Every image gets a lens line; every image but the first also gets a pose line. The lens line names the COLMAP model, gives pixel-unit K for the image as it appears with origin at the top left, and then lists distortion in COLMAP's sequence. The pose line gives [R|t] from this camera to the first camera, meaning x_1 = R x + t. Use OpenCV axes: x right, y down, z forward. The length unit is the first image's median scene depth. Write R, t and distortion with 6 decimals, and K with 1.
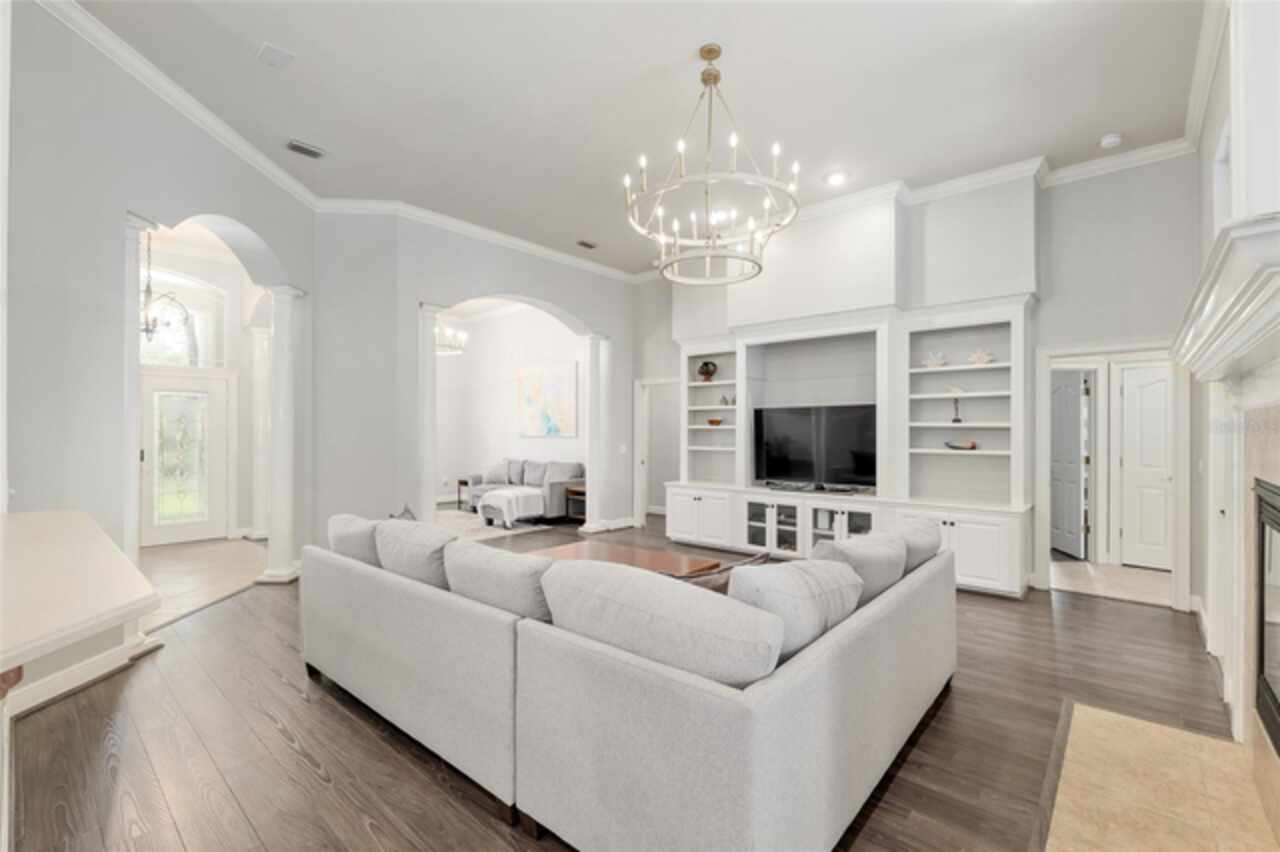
lens RADIAL K [[559.4, 0, 641.4], [0, 559.4, 431.4], [0, 0, 1]] dist [0.000048, -0.000053]
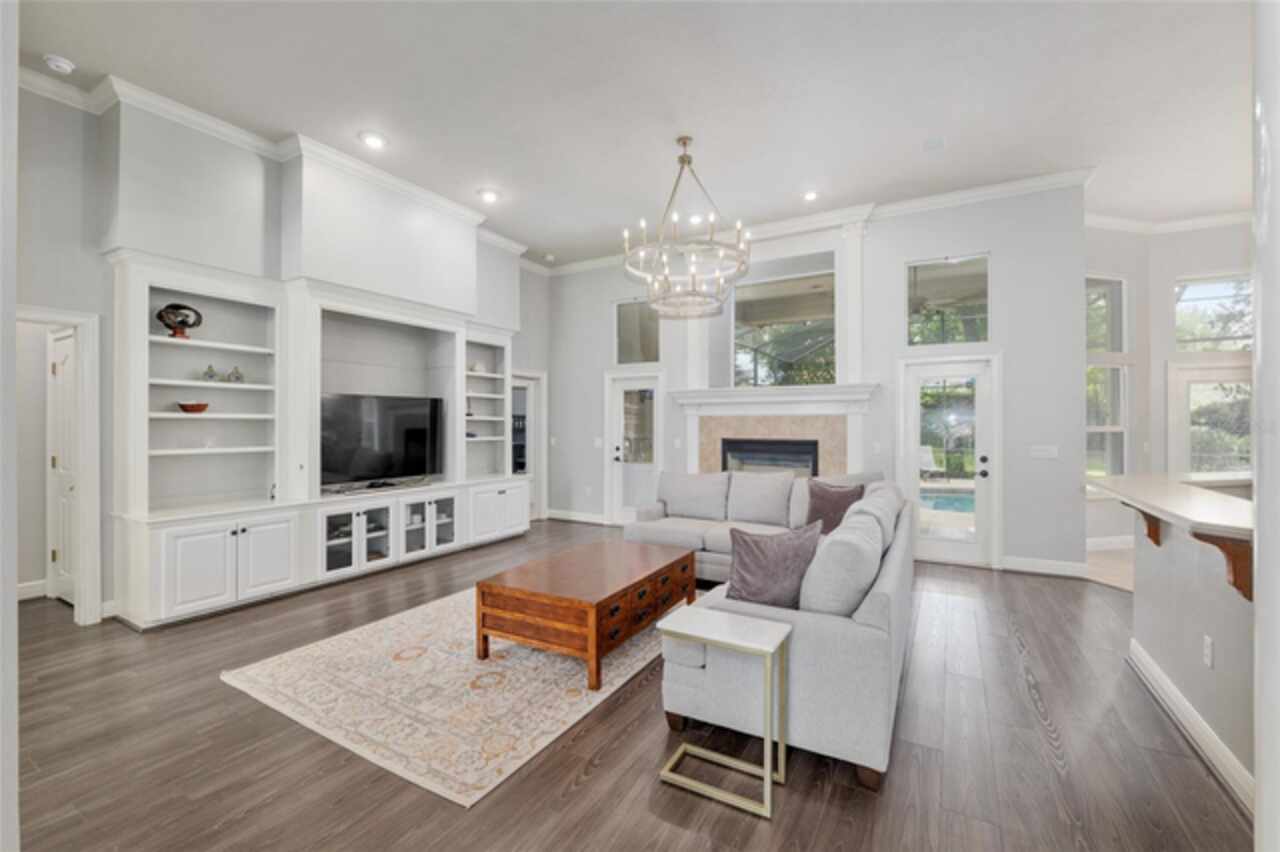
lens RADIAL K [[535.7, 0, 637.4], [0, 535.7, 423.9], [0, 0, 1]] dist [-0.011198, 0.000334]
pose [[-0.193244, 0.000323, 0.981151, -0.560147], [0.001334, 0.999999, -0.000067, 0.002120], [-0.981150, 0.001296, -0.193244, 0.681977]]
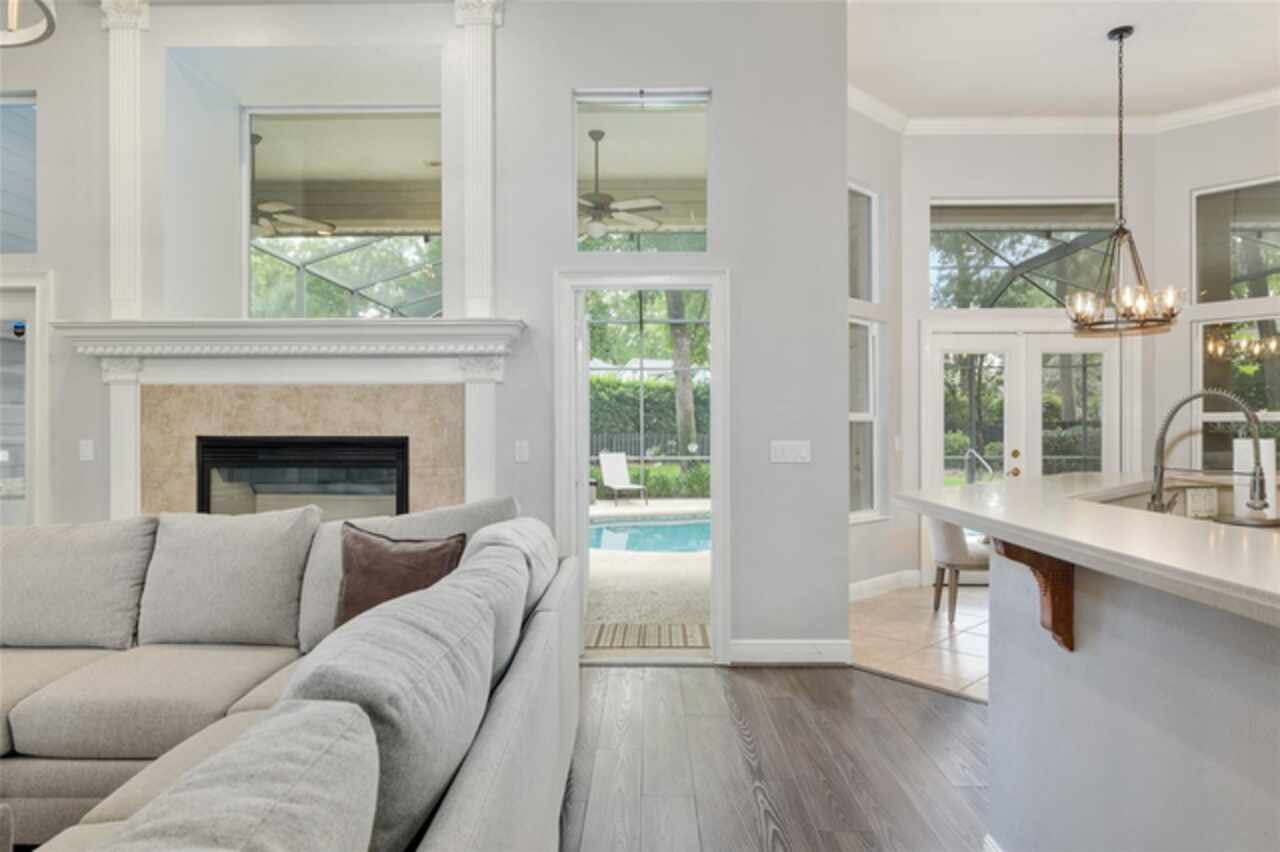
lens RADIAL K [[799.9, 0, 638.9], [0, 799.9, 430.4], [0, 0, 1]] dist [0.002575, 0.000745]
pose [[-0.653043, -0.000031, 0.757321, -0.346761], [0.004034, 0.999986, 0.003519, 0.023148], [-0.757310, 0.005353, -0.653034, 0.490688]]
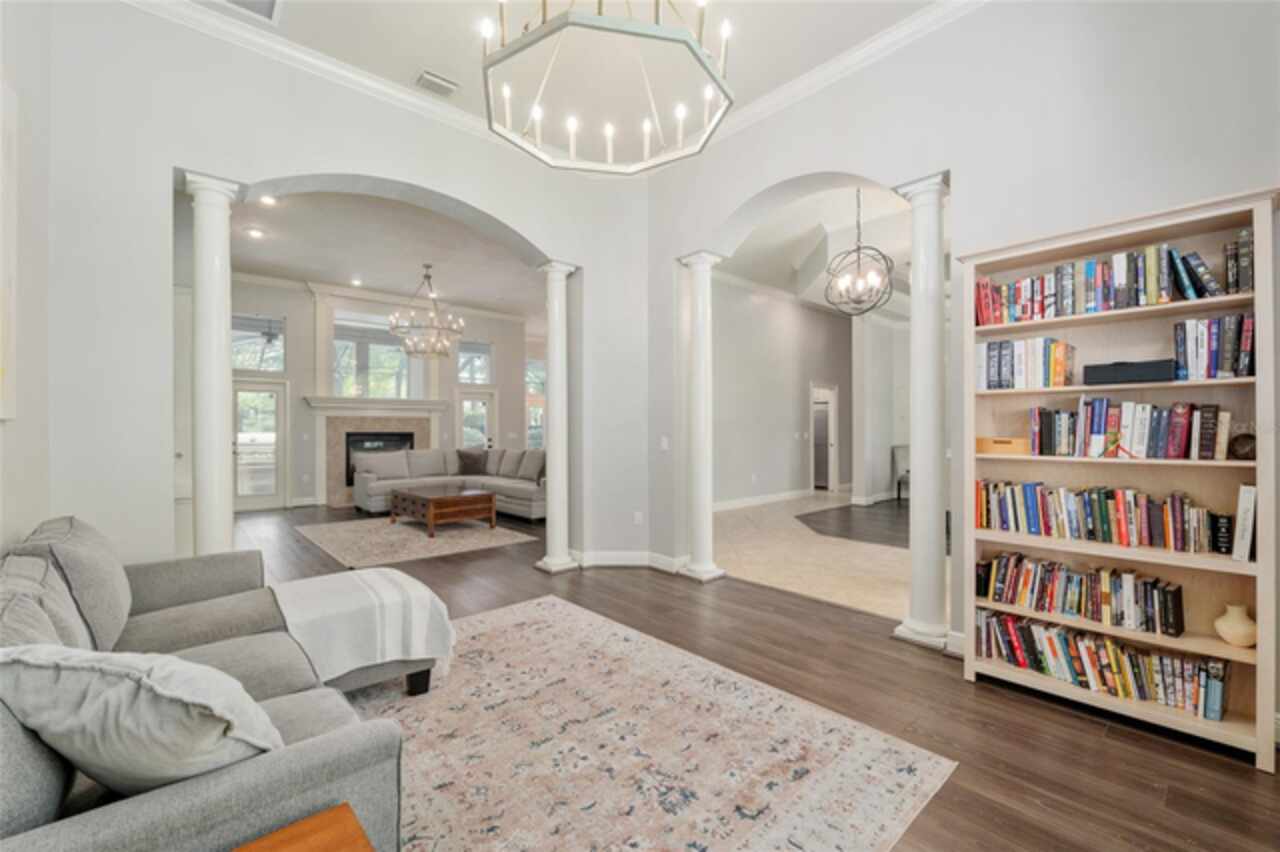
lens RADIAL K [[530.3, 0, 635.9], [0, 530.3, 429.5], [0, 0, 1]] dist [-0.014493, 0.000146]
pose [[-0.991764, 0.001070, 0.128075, -0.544108], [0.001370, 0.999997, 0.002251, 0.018537], [-0.128072, 0.002408, -0.991762, 1.601917]]
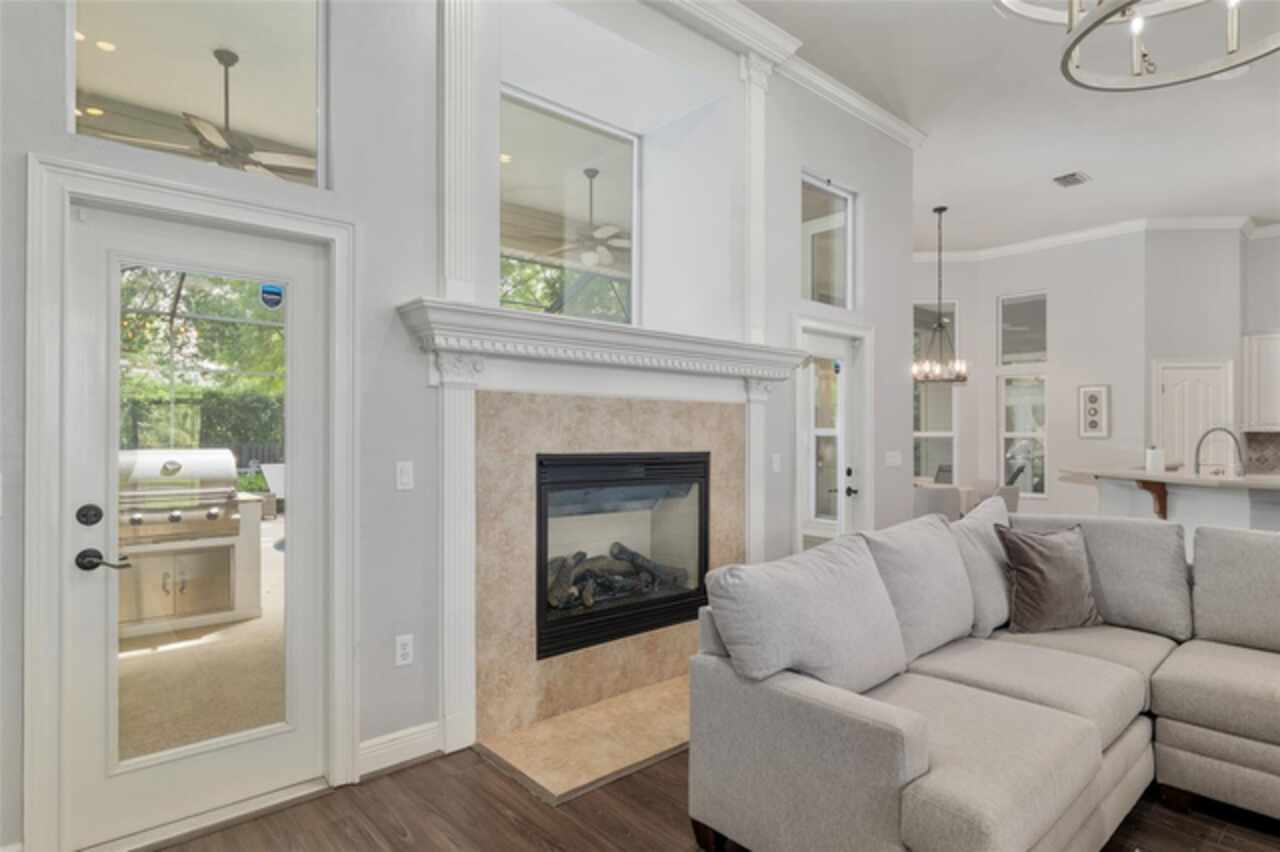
lens RADIAL K [[669.3, 0, 639.1], [0, 669.3, 434.2], [0, 0, 1]] dist [-0.001396, -0.000153]
pose [[-0.990030, -0.004355, 0.140789, 0.245066], [-0.004144, 0.999990, 0.001789, 0.013835], [-0.140795, 0.001188, -0.990038, 0.780786]]
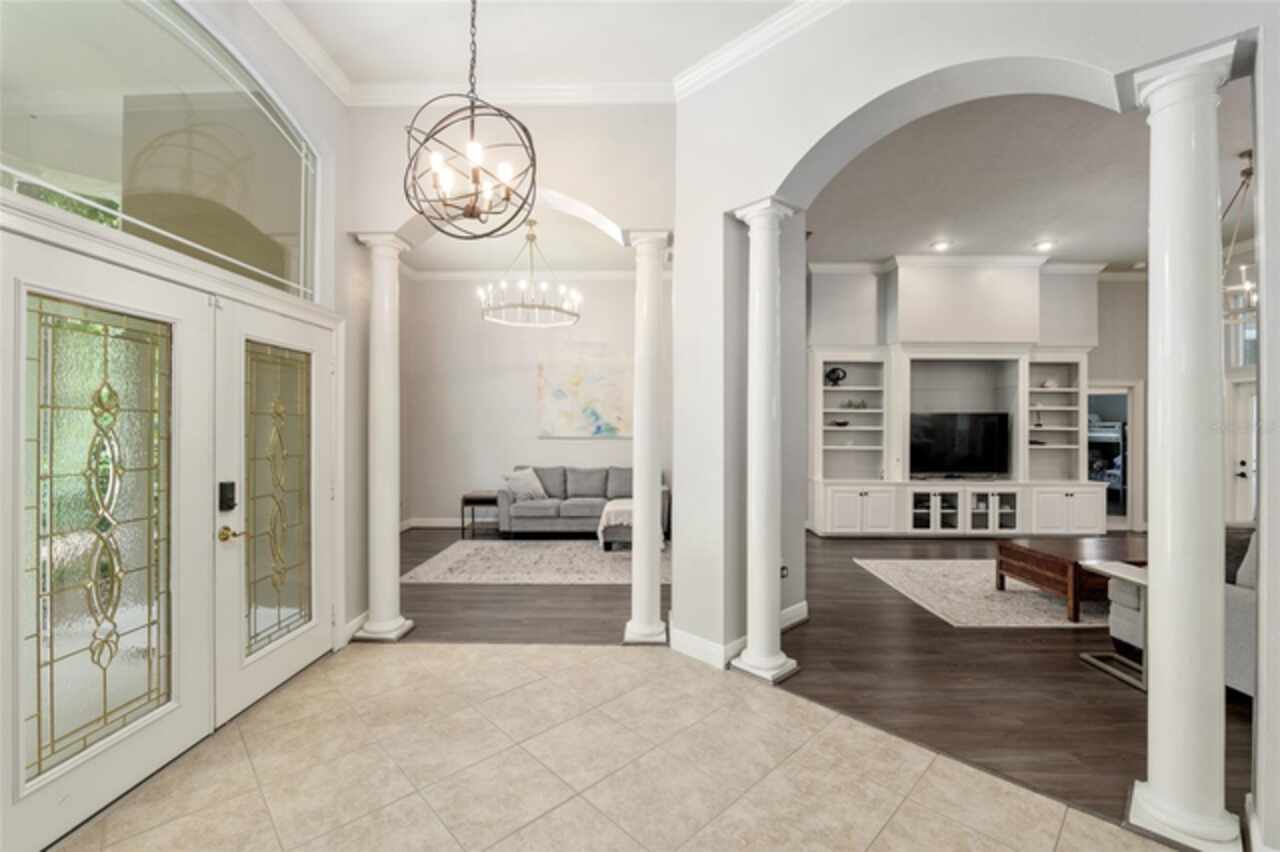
lens RADIAL K [[522.5, 0, 637.5], [0, 522.5, 427.6], [0, 0, 1]] dist [-0.015607, -0.000241]
pose [[0.763763, 0.003071, 0.645490, -0.893758], [-0.003181, 0.999994, -0.000994, -0.007143], [-0.645489, -0.001294, 0.763768, 0.508101]]
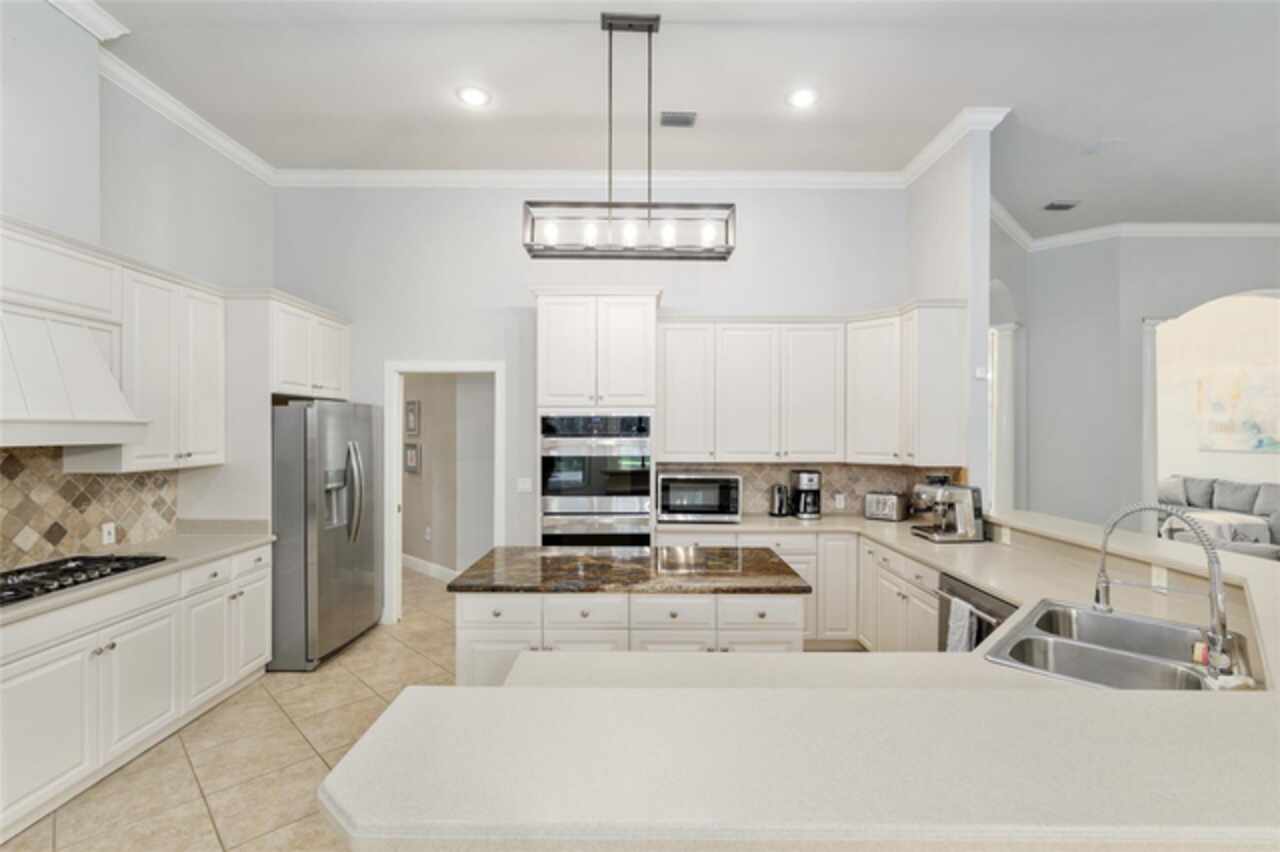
lens RADIAL K [[584.3, 0, 641.8], [0, 584.3, 428.2], [0, 0, 1]] dist [0.004202, 0.001429]
pose [[0.674699, 0.003290, -0.738086, -0.199423], [-0.004728, 0.999989, 0.000135, -0.028333], [0.738078, 0.003399, 0.674707, -0.311130]]
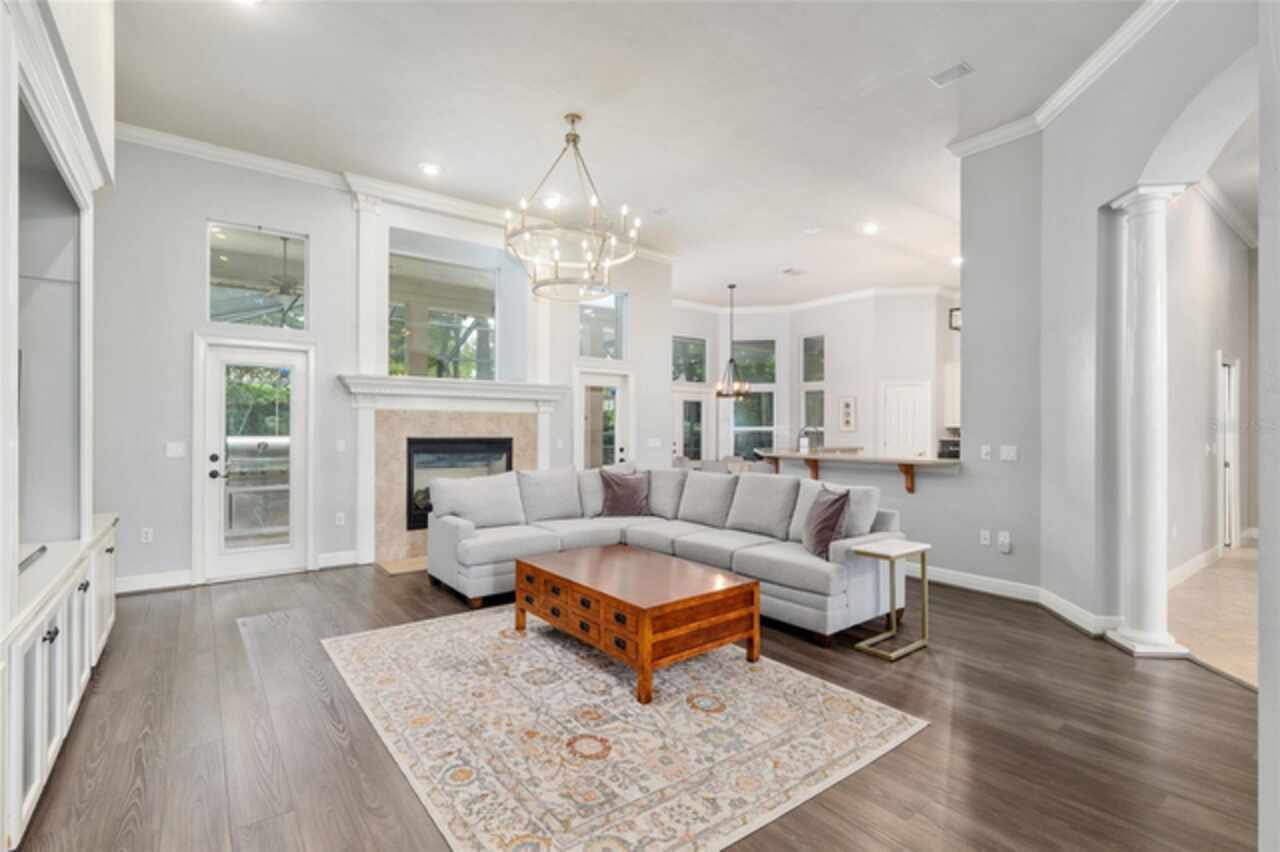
lens RADIAL K [[584.3, 0, 641.8], [0, 584.3, 428.2], [0, 0, 1]] dist [0.004202, 0.001429]
pose [[-0.979517, -0.002989, 0.201339, -0.149980], [-0.003201, 0.999995, -0.000729, 0.013570], [-0.201335, -0.001359, -0.979521, 1.137644]]
